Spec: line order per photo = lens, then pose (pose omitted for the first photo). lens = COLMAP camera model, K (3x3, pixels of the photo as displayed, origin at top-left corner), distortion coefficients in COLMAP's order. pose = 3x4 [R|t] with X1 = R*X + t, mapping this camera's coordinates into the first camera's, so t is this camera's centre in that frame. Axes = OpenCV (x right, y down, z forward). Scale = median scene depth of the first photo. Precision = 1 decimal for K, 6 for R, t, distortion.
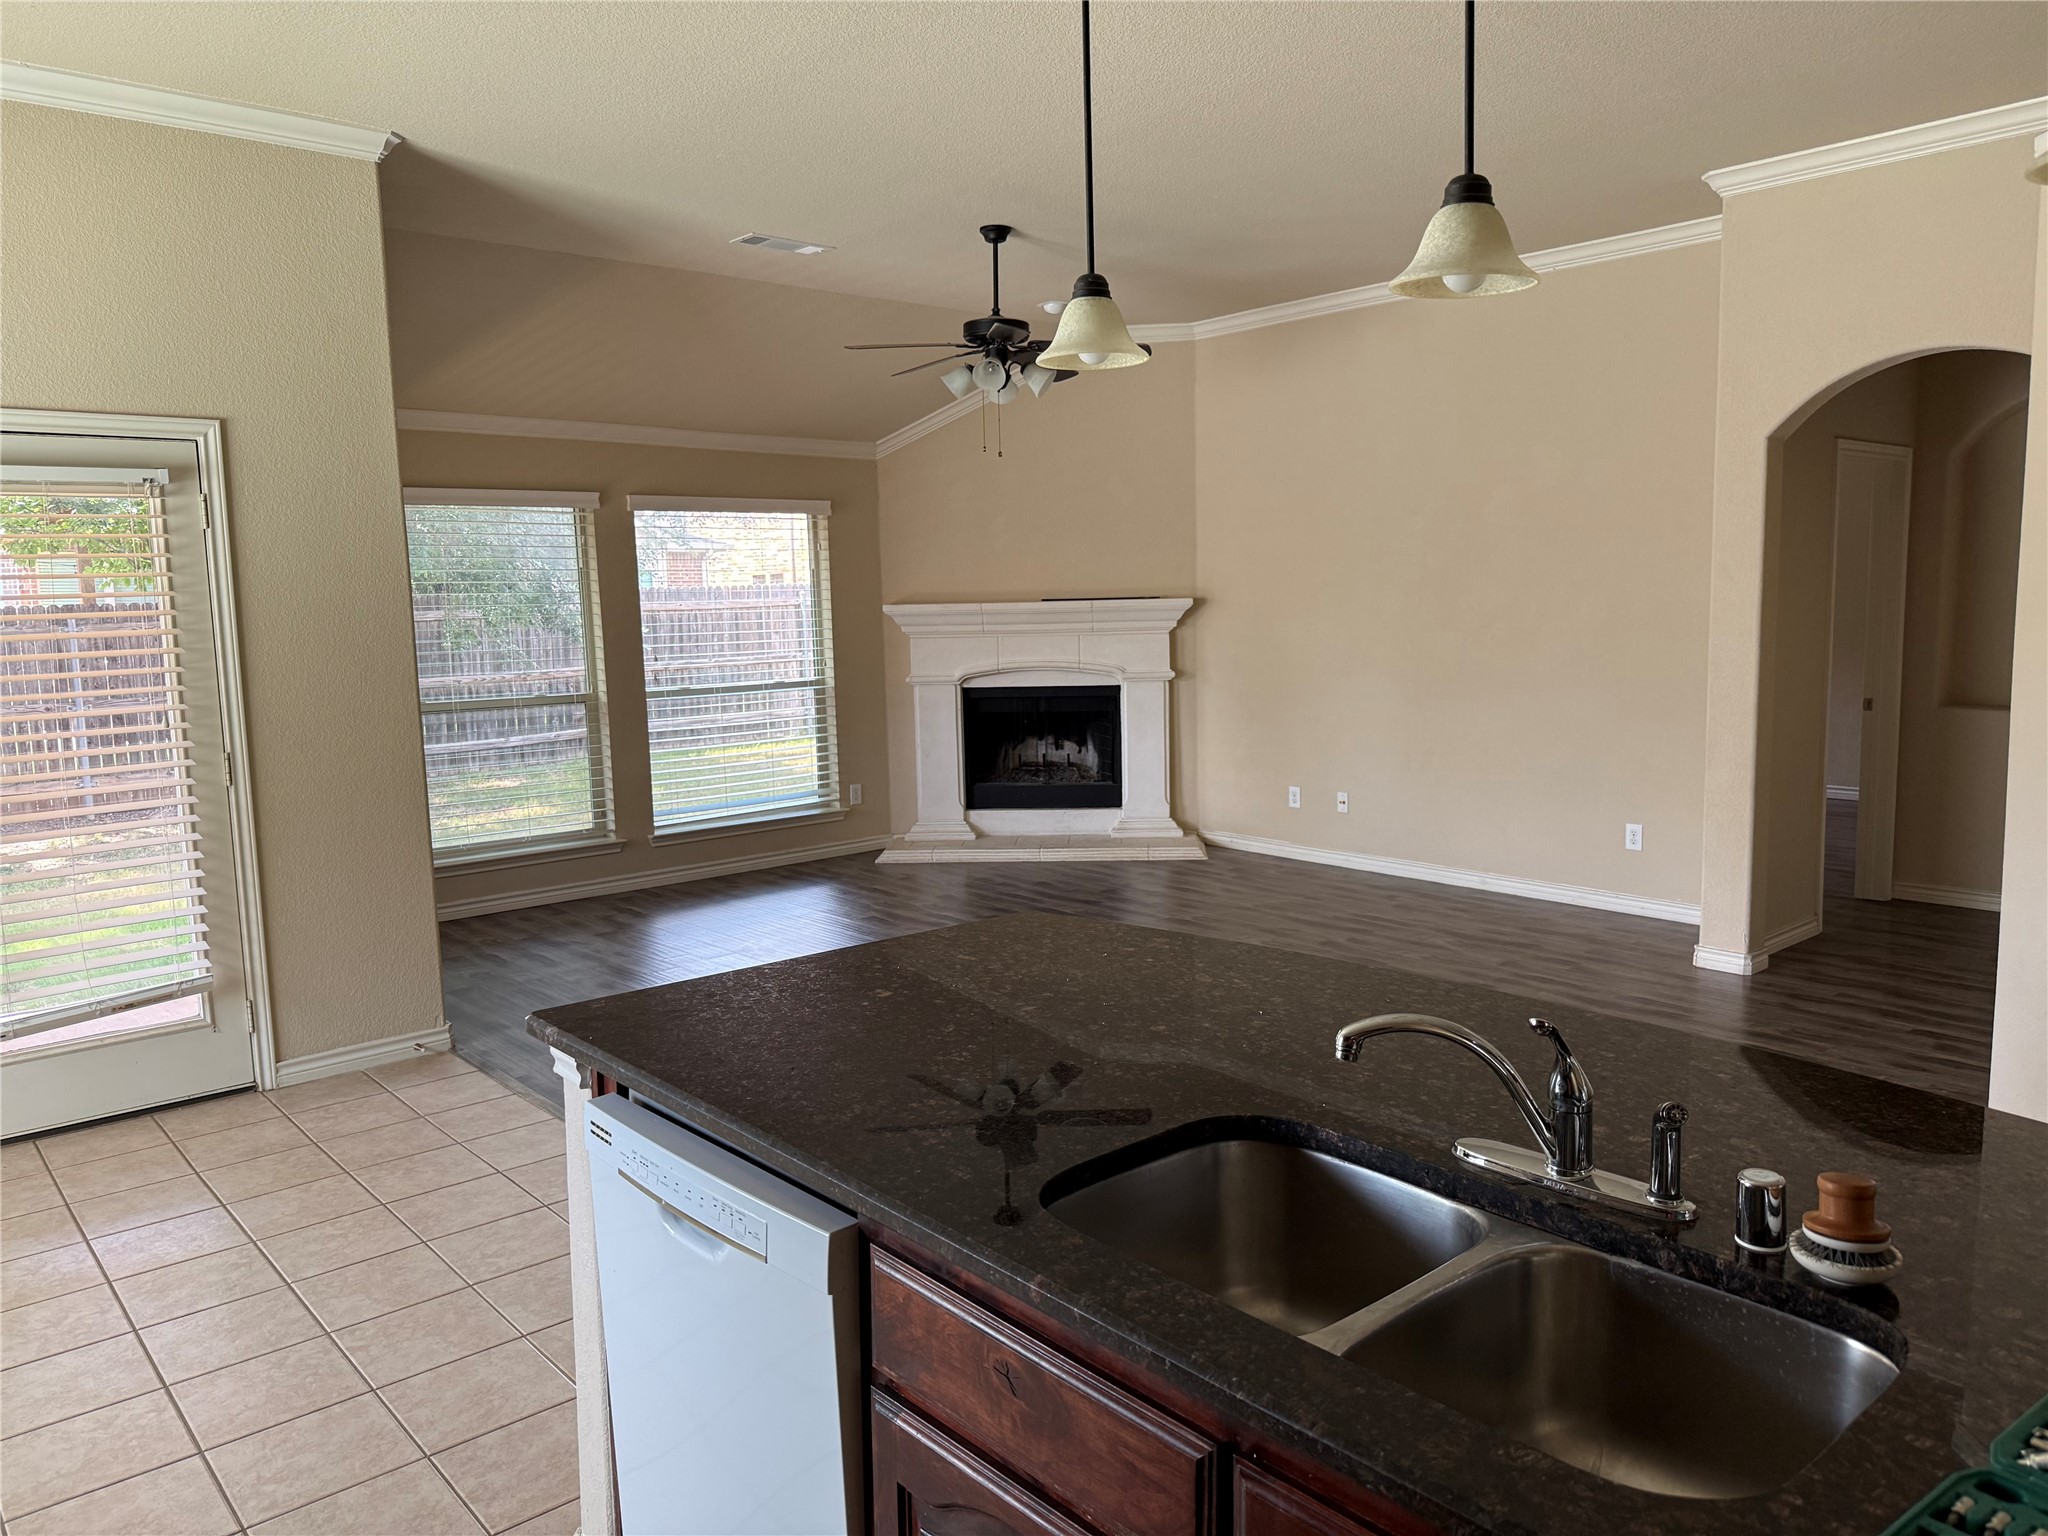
lens RADIAL K [[1439.7, 0, 1027.4], [0, 1439.7, 774.3], [0, 0, 1]] dist [0.042614, -0.011245]
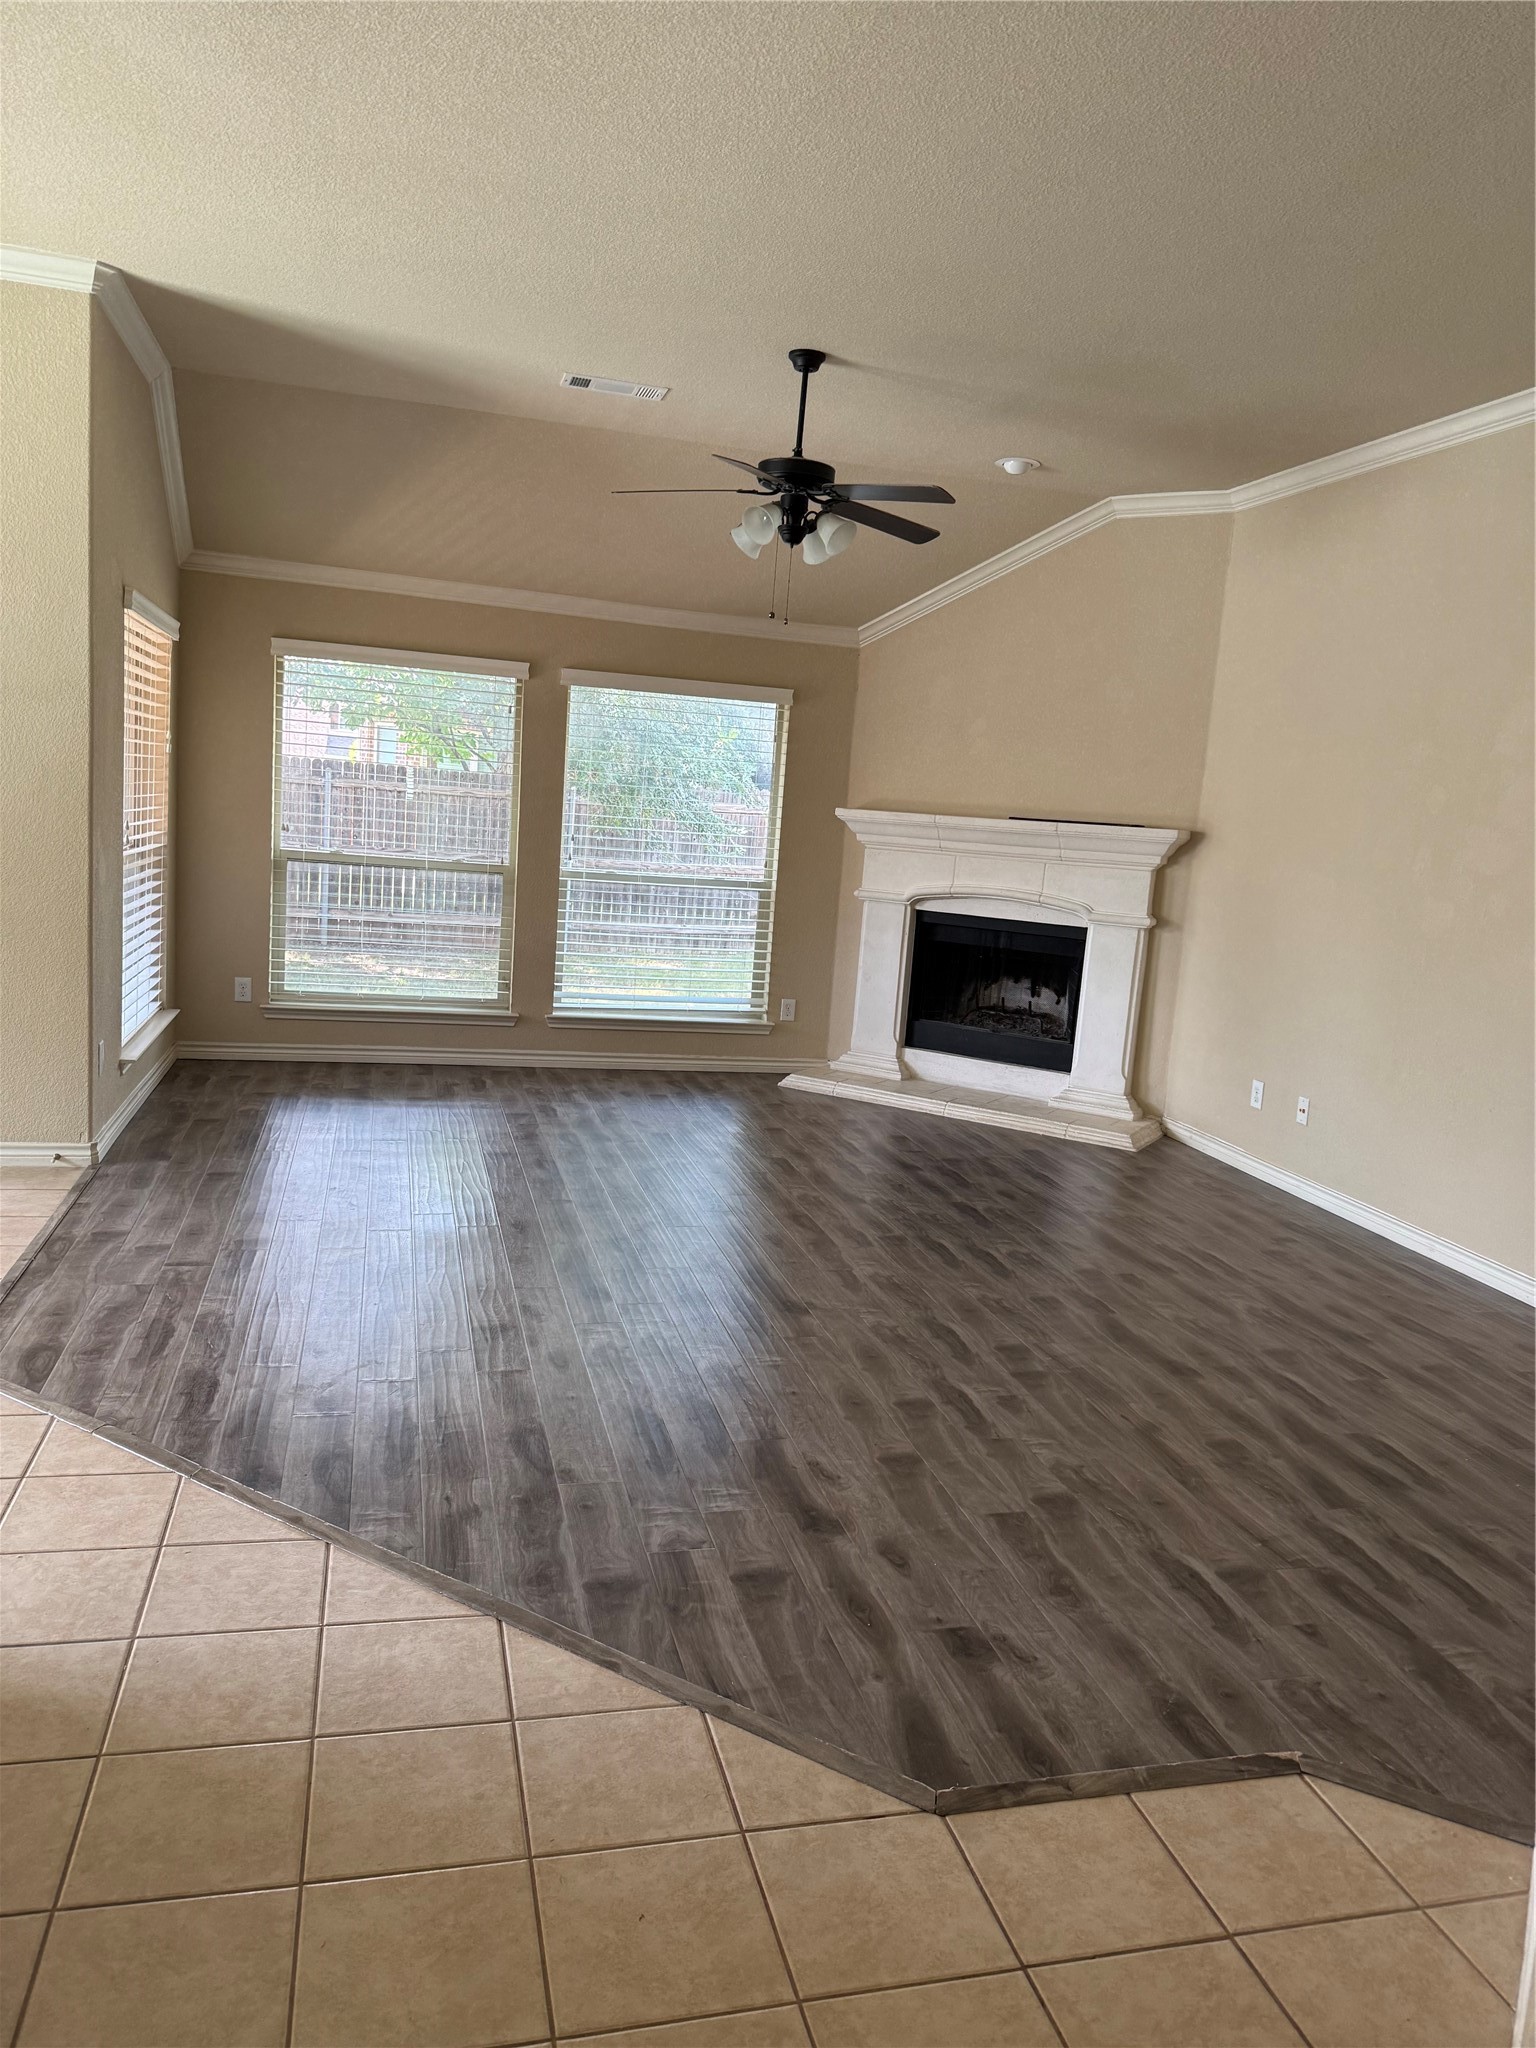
lens RADIAL K [[1439.7, 0, 764.4], [0, 1439.7, 1013.4], [0, 0, 1]] dist [0.042614, -0.011245]
pose [[0.885176, 0.149342, -0.440636, 0.276561], [-0.148240, 0.988253, 0.037150, -0.016205], [0.441008, 0.032435, 0.896917, 0.169201]]
